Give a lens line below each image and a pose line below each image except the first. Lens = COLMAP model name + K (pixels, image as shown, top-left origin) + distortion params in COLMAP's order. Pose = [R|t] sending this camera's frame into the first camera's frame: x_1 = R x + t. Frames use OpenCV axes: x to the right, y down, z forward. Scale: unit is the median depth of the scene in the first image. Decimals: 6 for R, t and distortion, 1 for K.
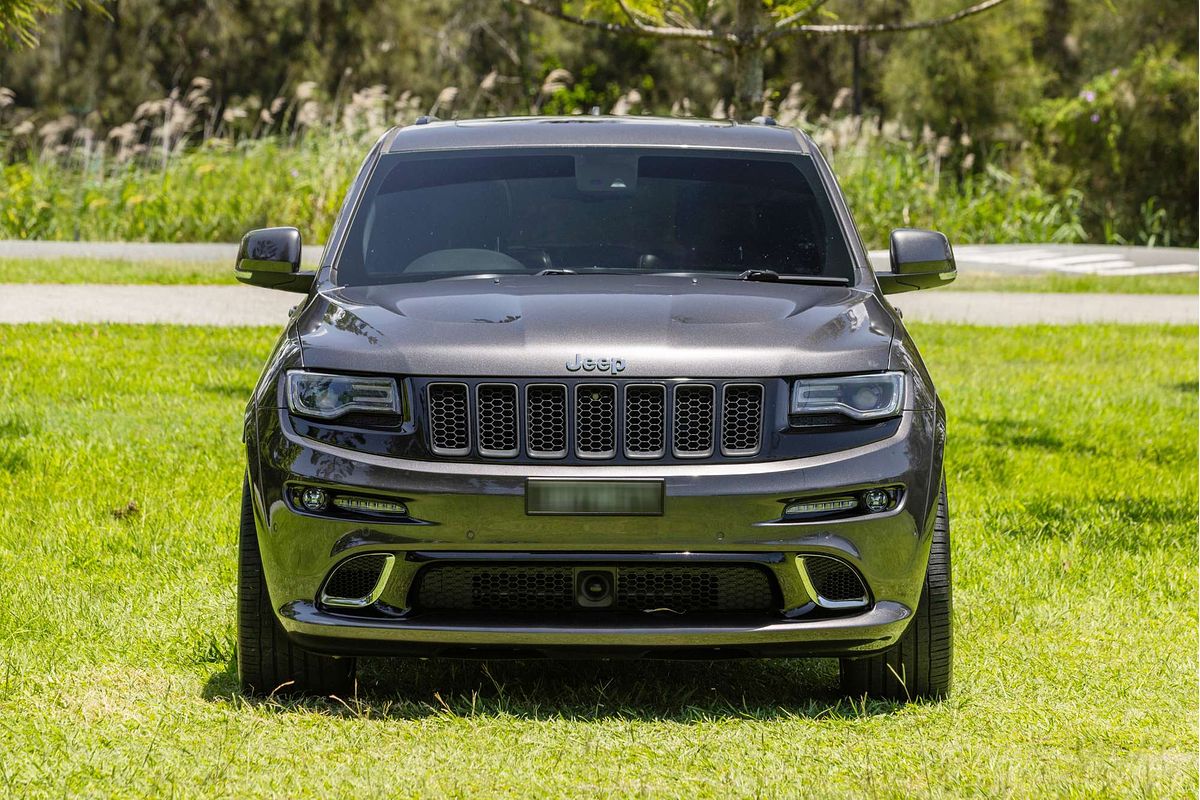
lens RADIAL K [[4997.7, 0, 600.0], [0, 4997.7, 400.0], [0, 0, 1]] dist [-0.079039, -5.734093]
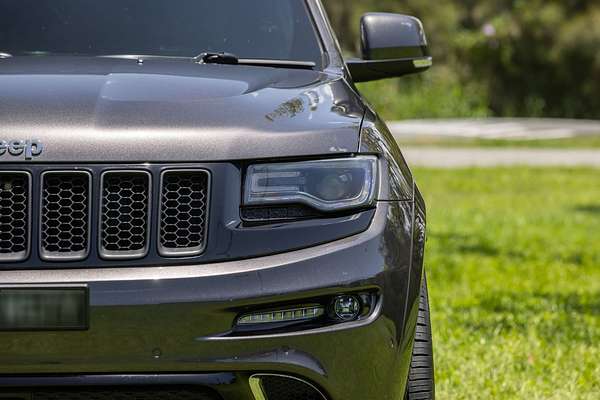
lens RADIAL K [[2612.8, 0, 300.0], [0, 2612.8, 200.0], [0, 0, 1]] dist [0.084757, -4.978618]
pose [[0.999426, -0.010392, 0.032258, 0.032934], [0.010853, 0.999841, -0.014144, 0.008036], [-0.032106, 0.014486, 0.999379, 0.550741]]
